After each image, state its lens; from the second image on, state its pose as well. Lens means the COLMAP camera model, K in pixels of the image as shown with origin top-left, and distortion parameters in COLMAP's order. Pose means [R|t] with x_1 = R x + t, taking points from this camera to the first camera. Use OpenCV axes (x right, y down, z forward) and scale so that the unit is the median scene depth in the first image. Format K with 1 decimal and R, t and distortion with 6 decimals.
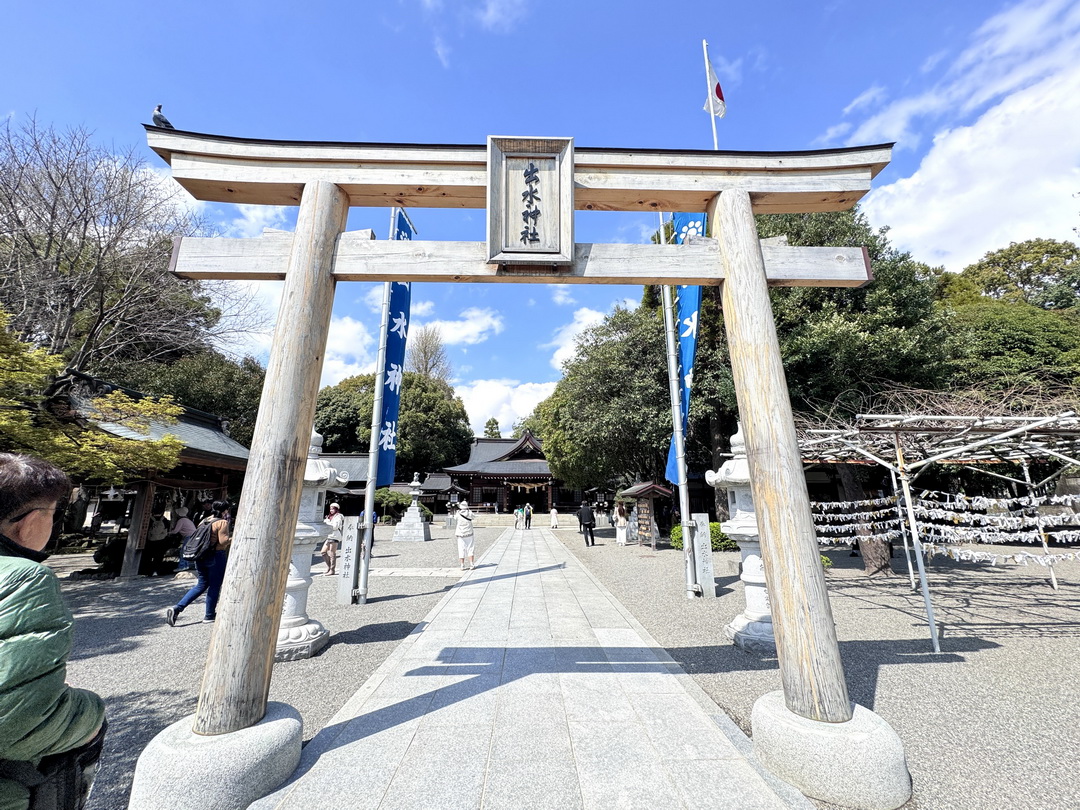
lens RADIAL K [[435.2, 0, 540.0], [0, 435.2, 405.0], [0, 0, 1]] dist [-0.000263, -0.000012]
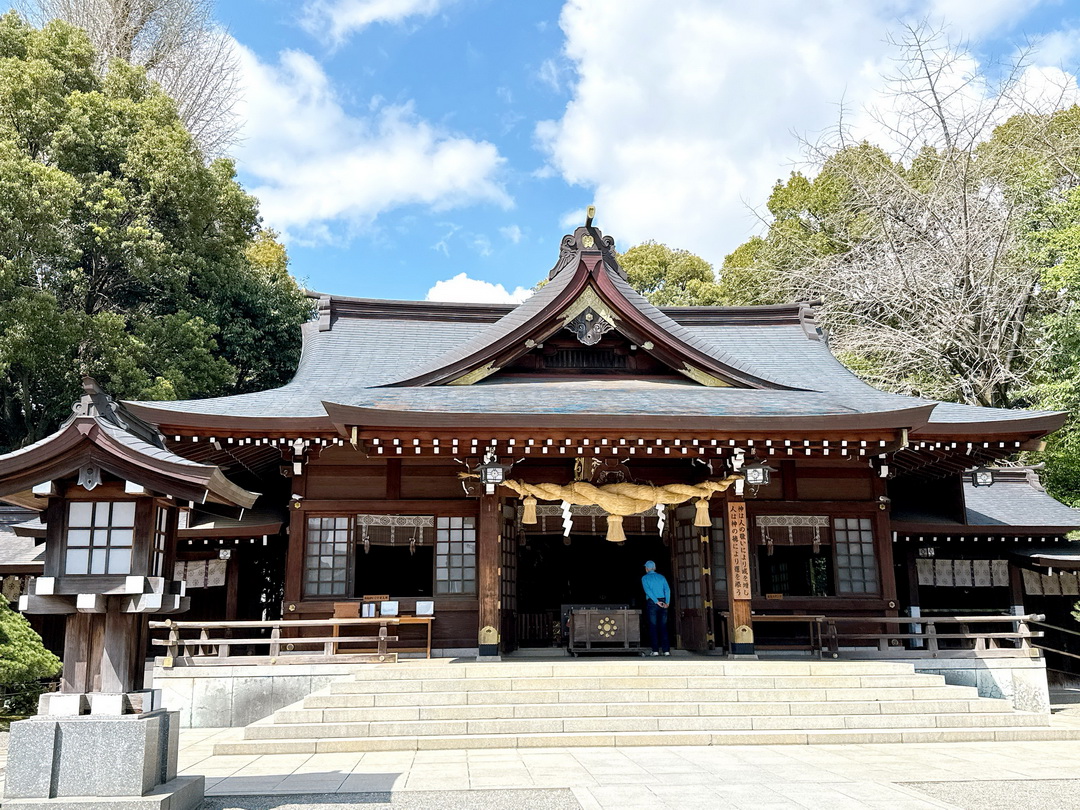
lens RADIAL K [[1002.1, 0, 540.0], [0, 1002.1, 405.0], [0, 0, 1]] dist [0.012837, 0.005213]
pose [[0.998733, -0.001933, 0.050277, -0.075692], [0.001211, 0.999896, 0.014384, 0.134692], [-0.050300, -0.014305, 0.998632, 0.565751]]
